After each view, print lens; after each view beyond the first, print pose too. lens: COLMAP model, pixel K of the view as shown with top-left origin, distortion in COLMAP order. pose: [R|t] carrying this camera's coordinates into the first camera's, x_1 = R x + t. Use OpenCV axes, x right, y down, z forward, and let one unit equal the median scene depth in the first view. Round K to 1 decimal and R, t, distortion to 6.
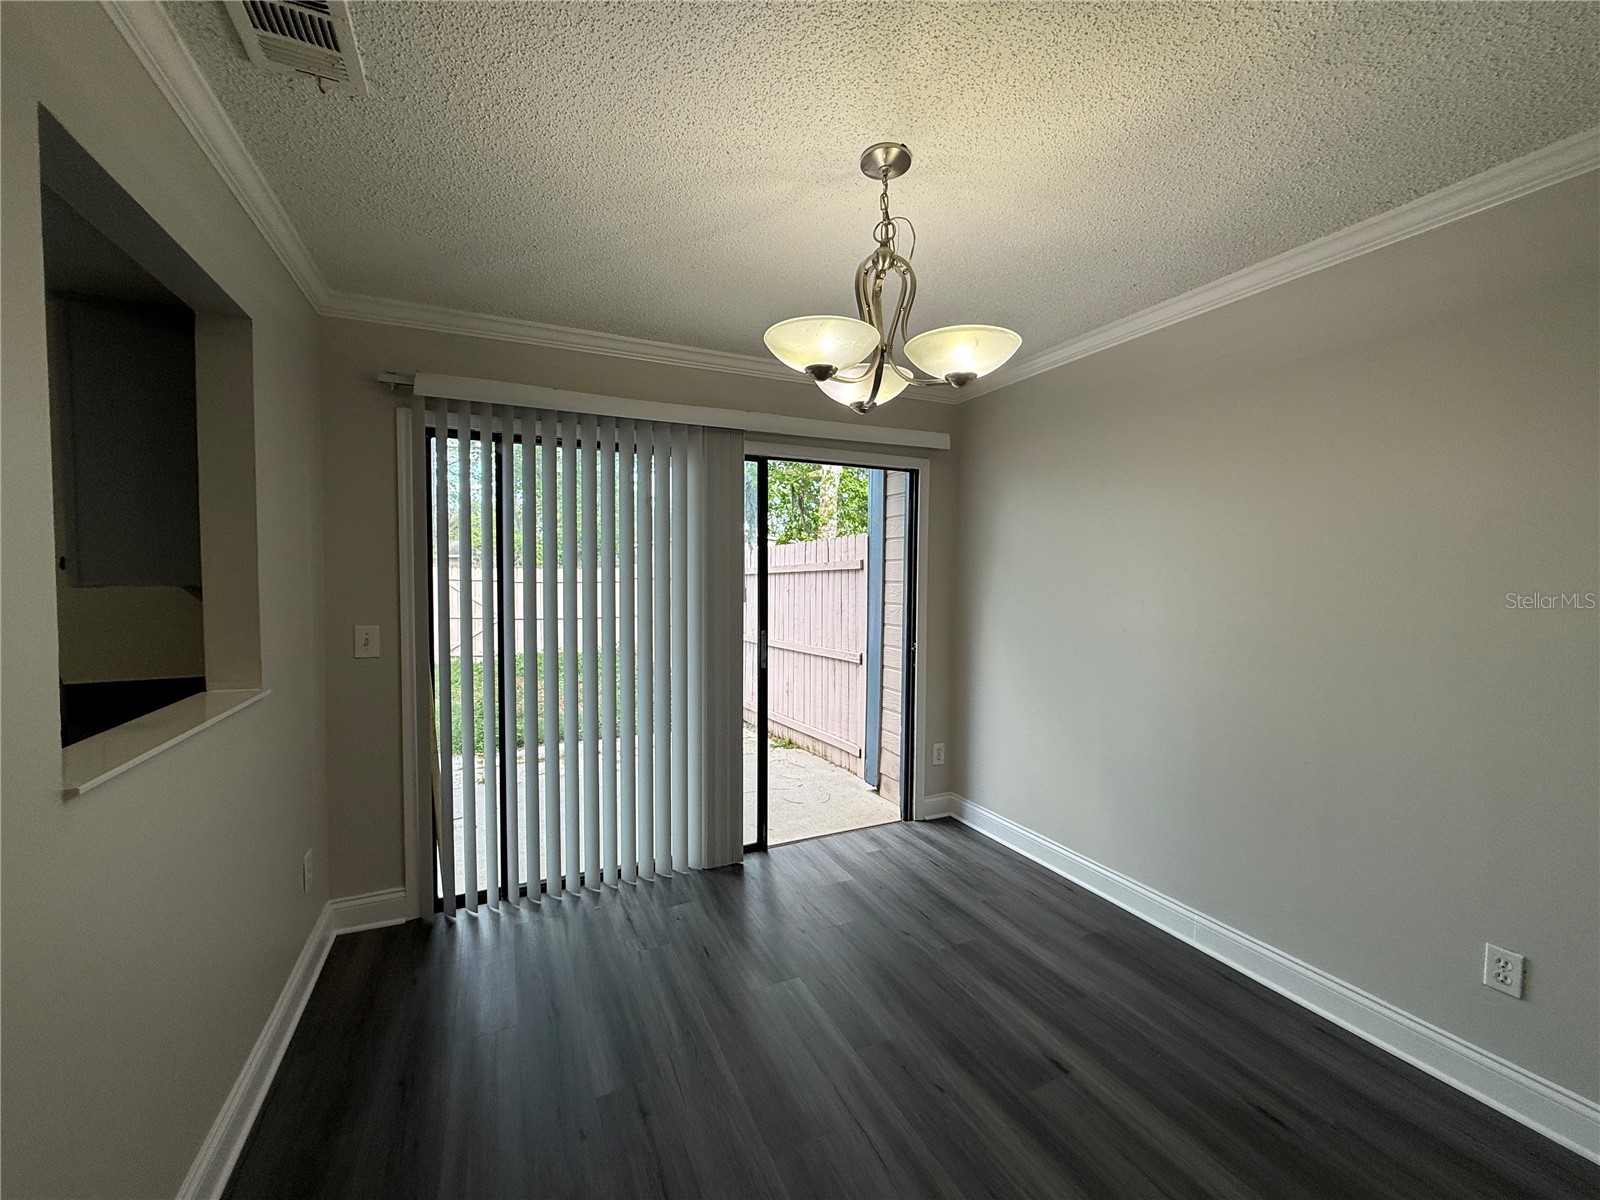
lens RADIAL K [[641.0, 0, 791.7], [0, 641.0, 596.7], [0, 0, 1]] dist [-0.000890, -0.000378]
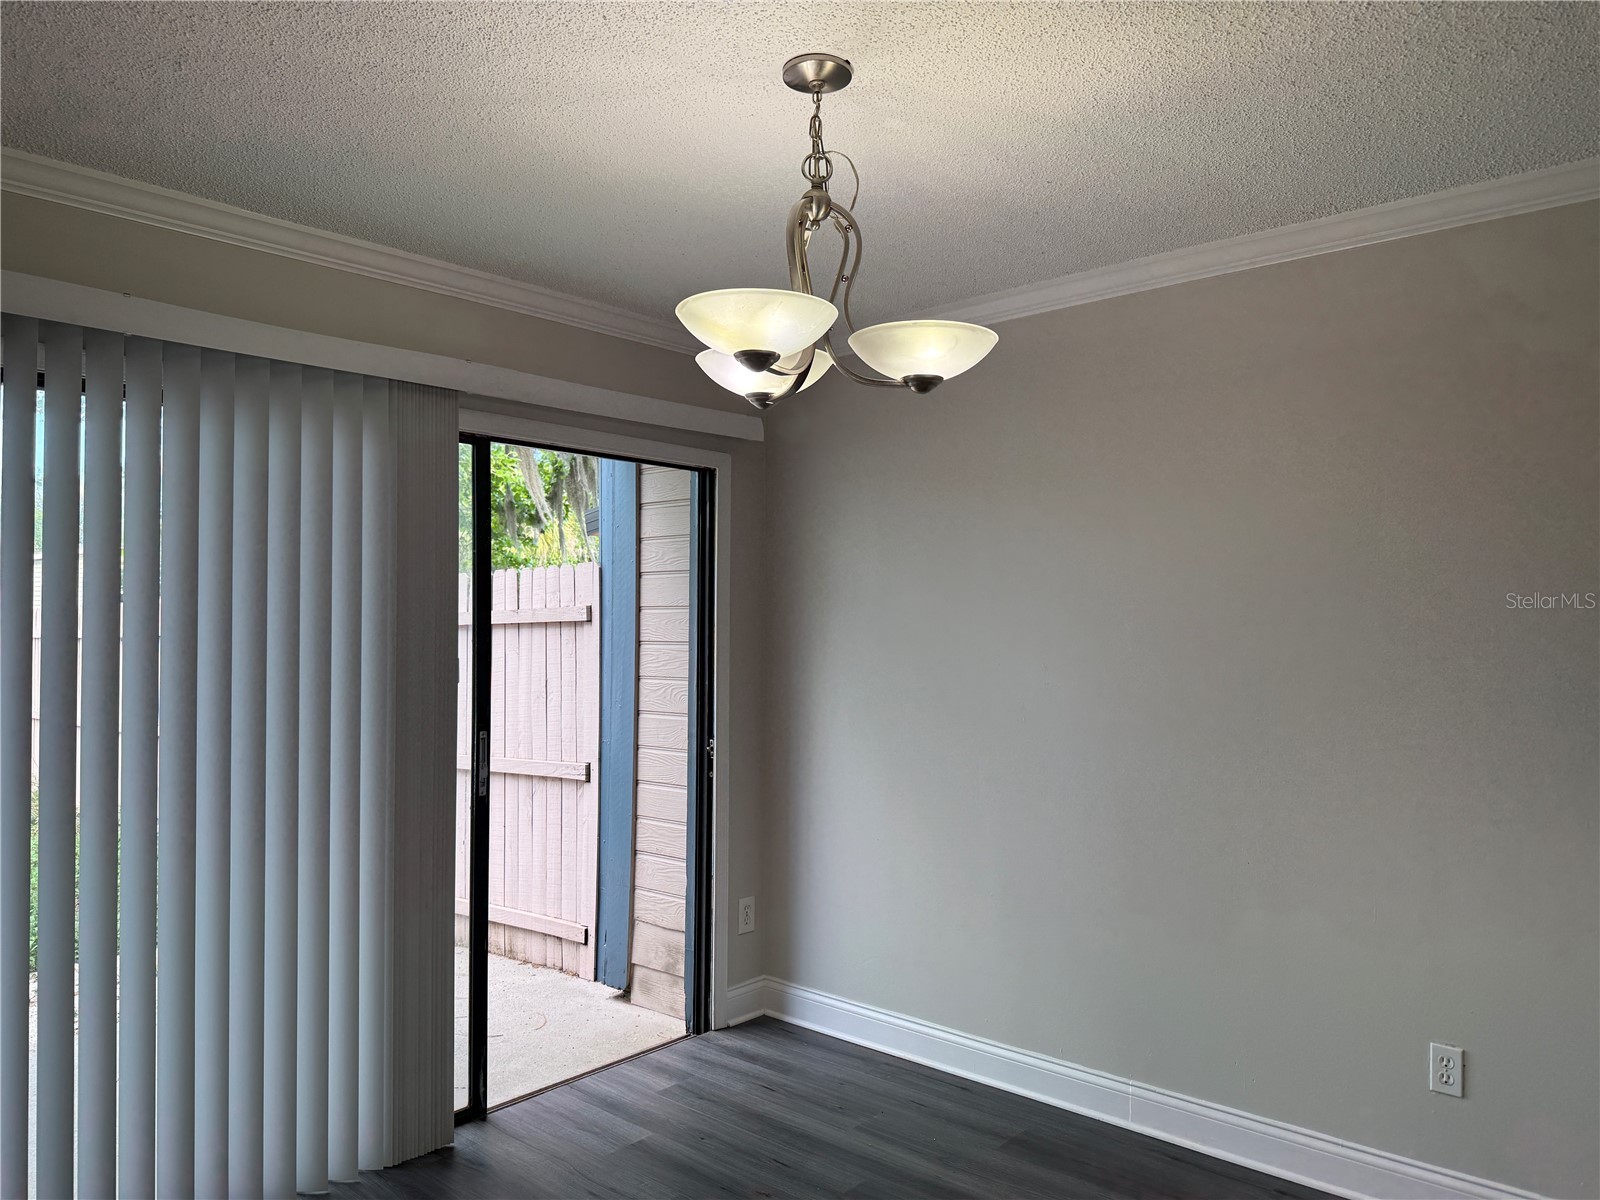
lens RADIAL K [[1136.2, 0, 805.0], [0, 1136.2, 592.7], [0, 0, 1]] dist [0.071905, -0.118675]
pose [[0.914097, 0.004373, 0.405471, -0.189498], [0.021021, 0.998086, -0.058153, -0.005512], [-0.404949, 0.061681, 0.912256, -0.074171]]
